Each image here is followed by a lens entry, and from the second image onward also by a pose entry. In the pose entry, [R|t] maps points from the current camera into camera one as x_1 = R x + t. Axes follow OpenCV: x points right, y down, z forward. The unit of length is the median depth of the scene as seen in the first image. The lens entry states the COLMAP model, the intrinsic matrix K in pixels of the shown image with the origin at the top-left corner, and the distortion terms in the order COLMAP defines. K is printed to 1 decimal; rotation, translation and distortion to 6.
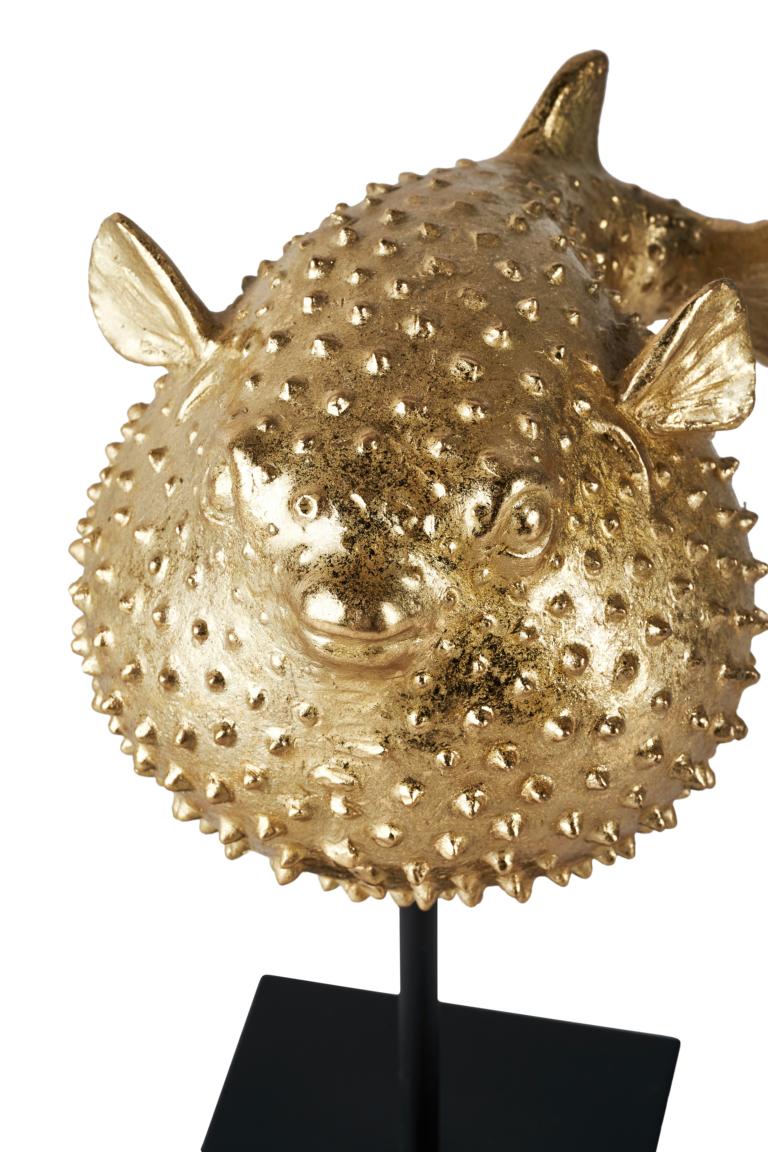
lens RADIAL K [[2991.2, 0, 384.3], [0, 2991.2, 575.7], [0, 0, 1]] dist [-0.161065, 0.000000]
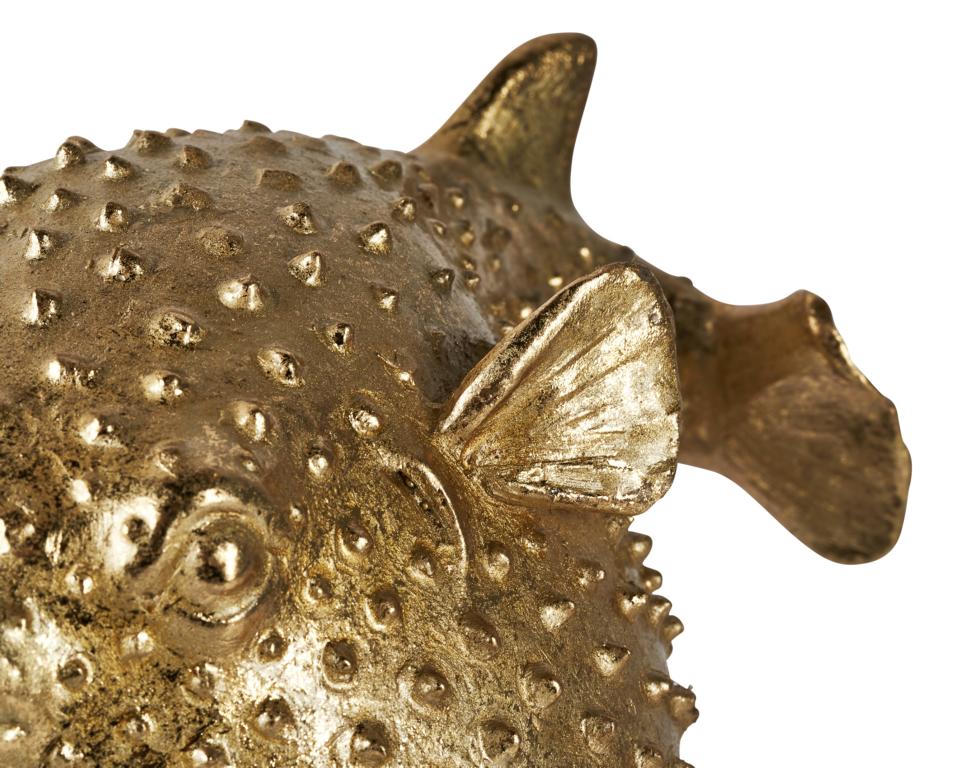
lens RADIAL K [[3711.7, 0, 488.3], [0, 3711.7, 384.2], [0, 0, 1]] dist [-0.377137, 0.000000]
pose [[0.990656, 0.103373, -0.088963, 0.157950], [-0.120892, 0.967537, -0.221939, 0.102566], [0.063133, 0.230620, 0.970994, 0.252664]]
